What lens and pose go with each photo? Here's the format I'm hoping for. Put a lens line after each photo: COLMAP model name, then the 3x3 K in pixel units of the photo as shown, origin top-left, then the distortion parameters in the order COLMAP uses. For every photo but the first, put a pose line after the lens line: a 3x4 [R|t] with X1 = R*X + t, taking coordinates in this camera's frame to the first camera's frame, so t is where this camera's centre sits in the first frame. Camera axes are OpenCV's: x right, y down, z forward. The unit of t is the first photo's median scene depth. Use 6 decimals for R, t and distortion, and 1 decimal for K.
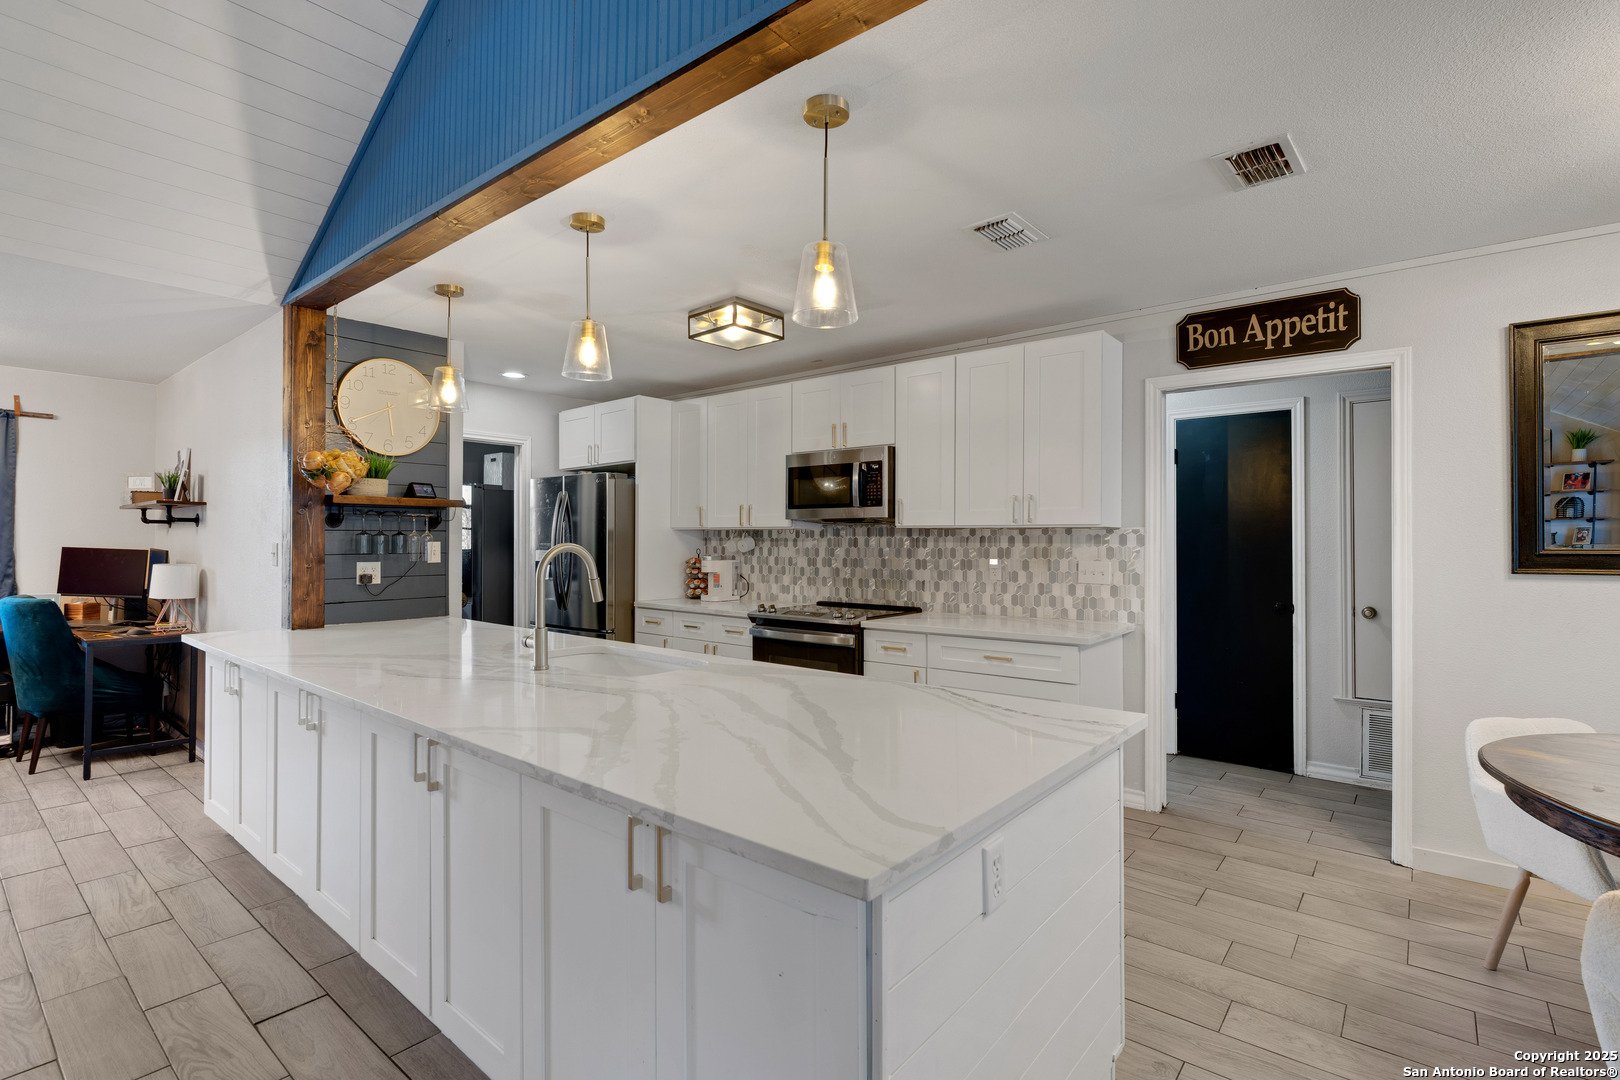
lens RADIAL K [[780.3, 0, 810.0], [0, 780.3, 540.0], [0, 0, 1]] dist [-0.011961, -0.000063]
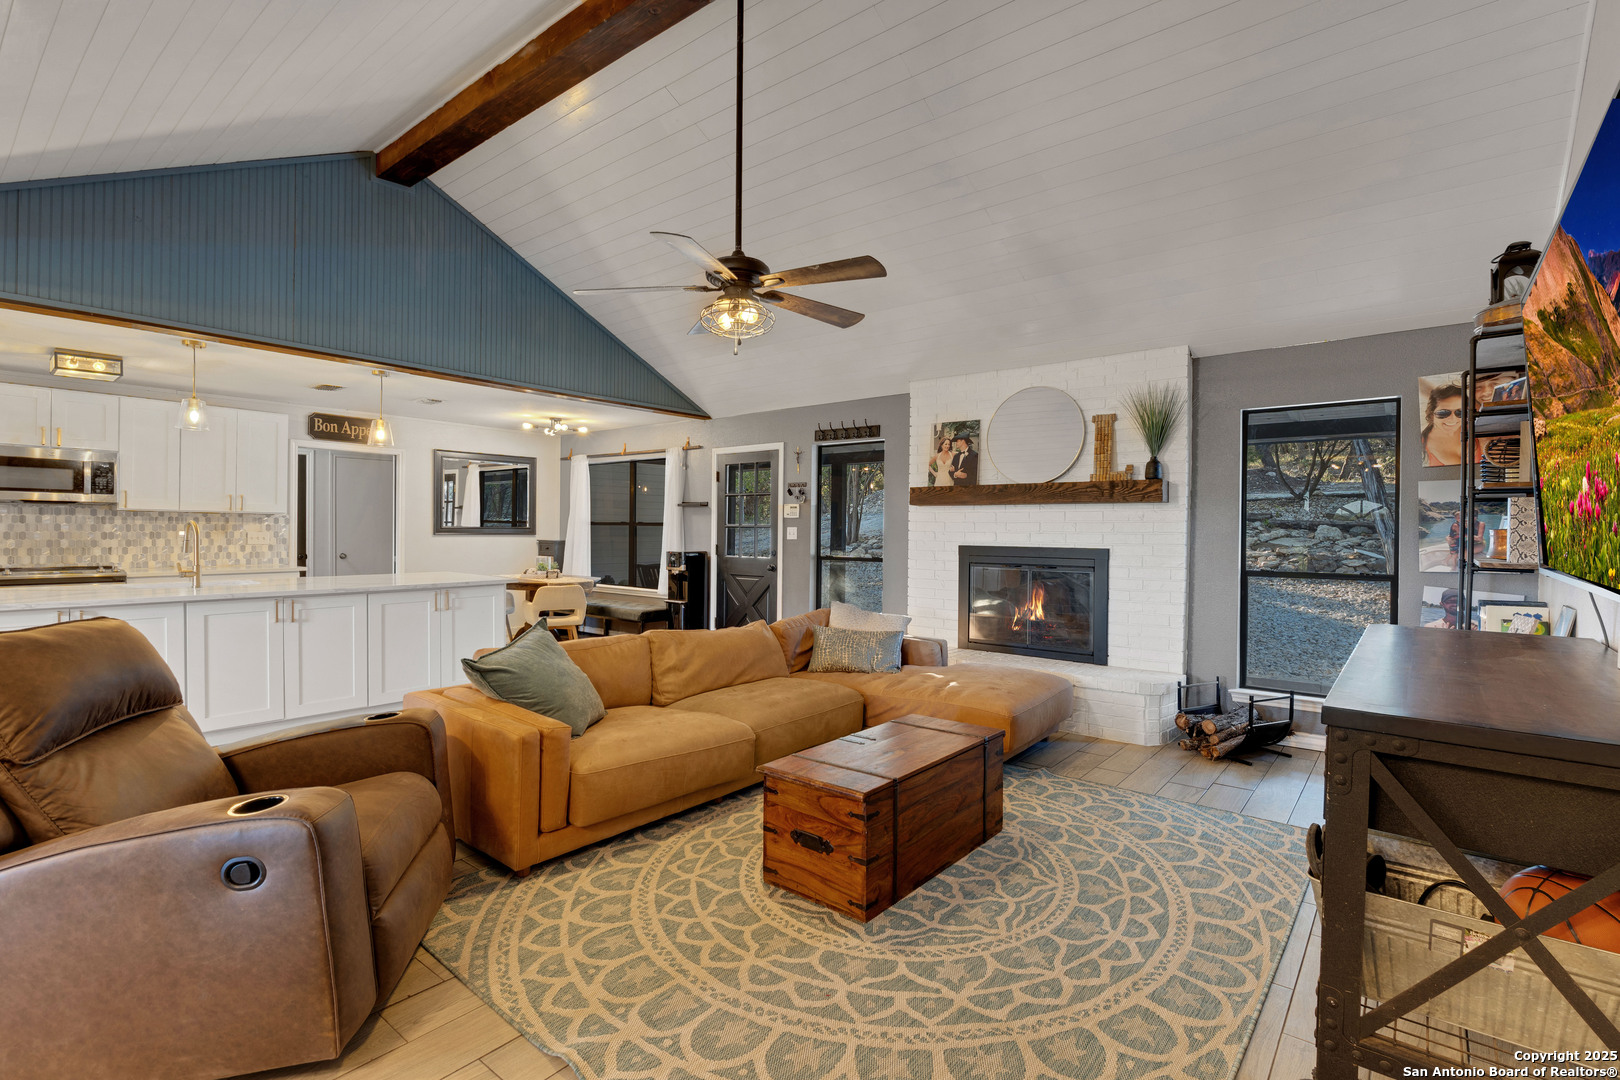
lens RADIAL K [[724.7, 0, 808.7], [0, 724.7, 536.5], [0, 0, 1]] dist [-0.007359, -0.001414]
pose [[-0.013399, -0.010297, 0.999857, -1.184366], [-0.016236, 0.999817, 0.010079, -0.000548], [-0.999778, -0.016098, -0.013564, -0.240194]]
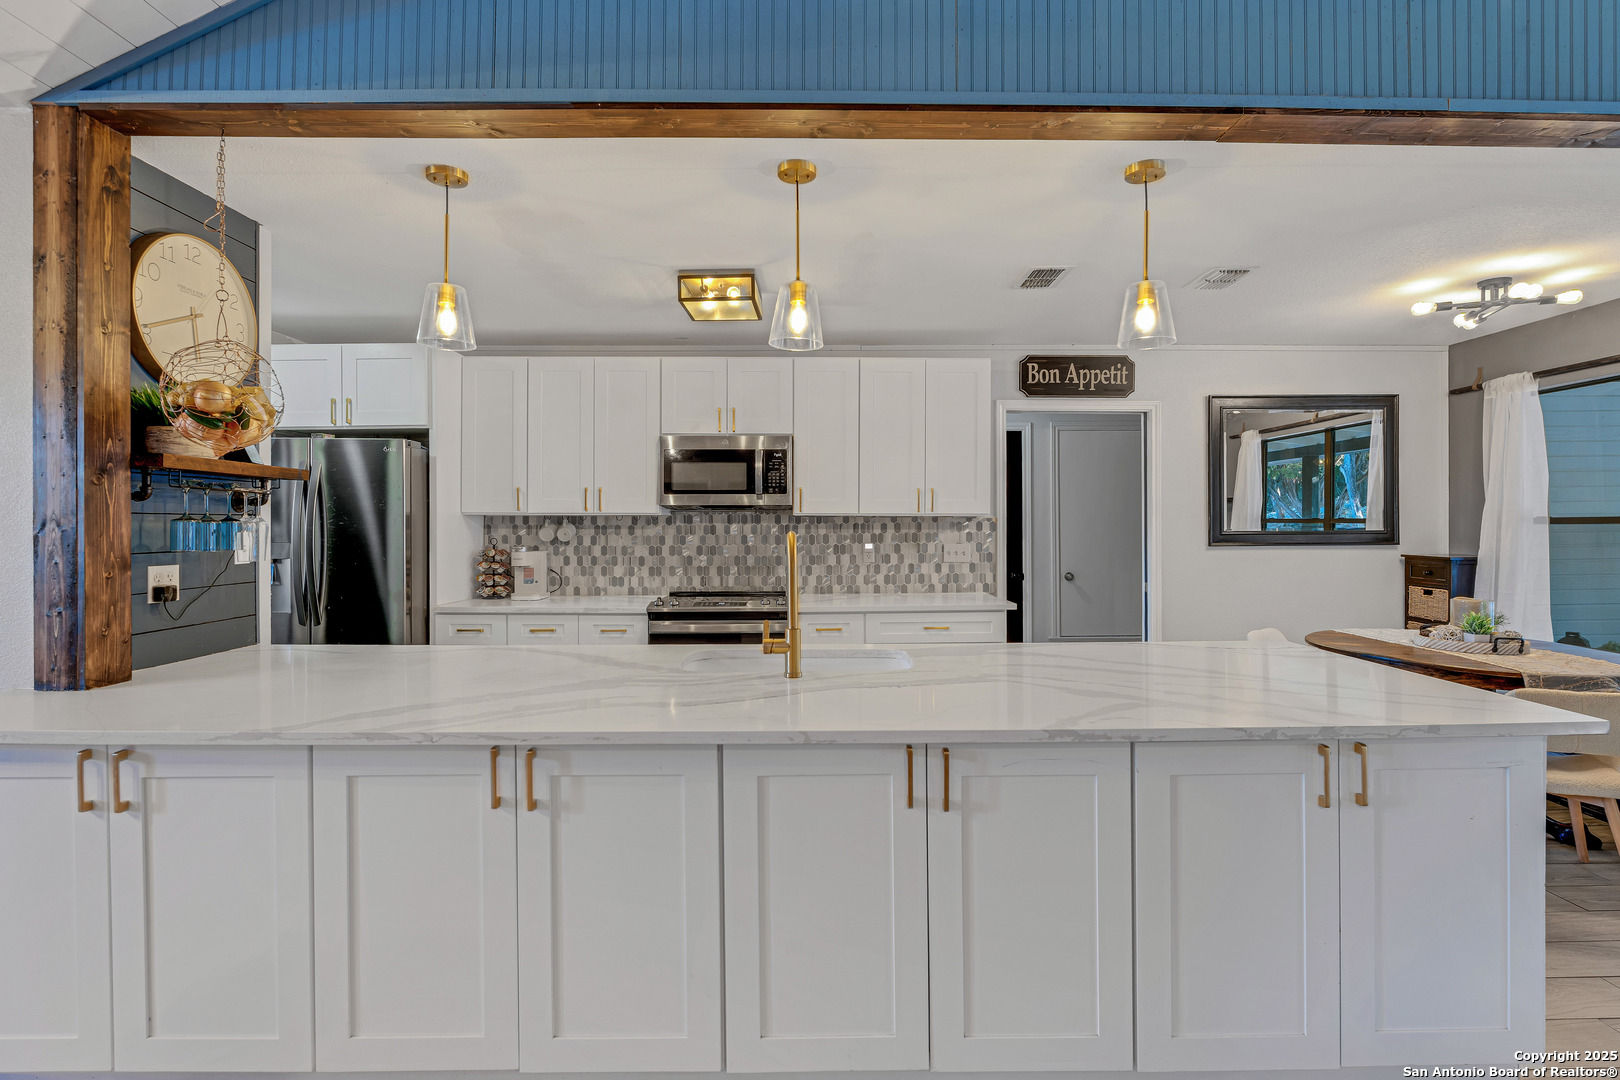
lens RADIAL K [[762.7, 0, 831.2], [0, 762.7, 537.4], [0, 0, 1]] dist [-0.022206, 0.000300]
pose [[0.758533, -0.011520, 0.651533, -0.495287], [0.002413, 0.999887, 0.014870, -0.001132], [-0.651631, -0.009708, 0.758474, 0.192393]]
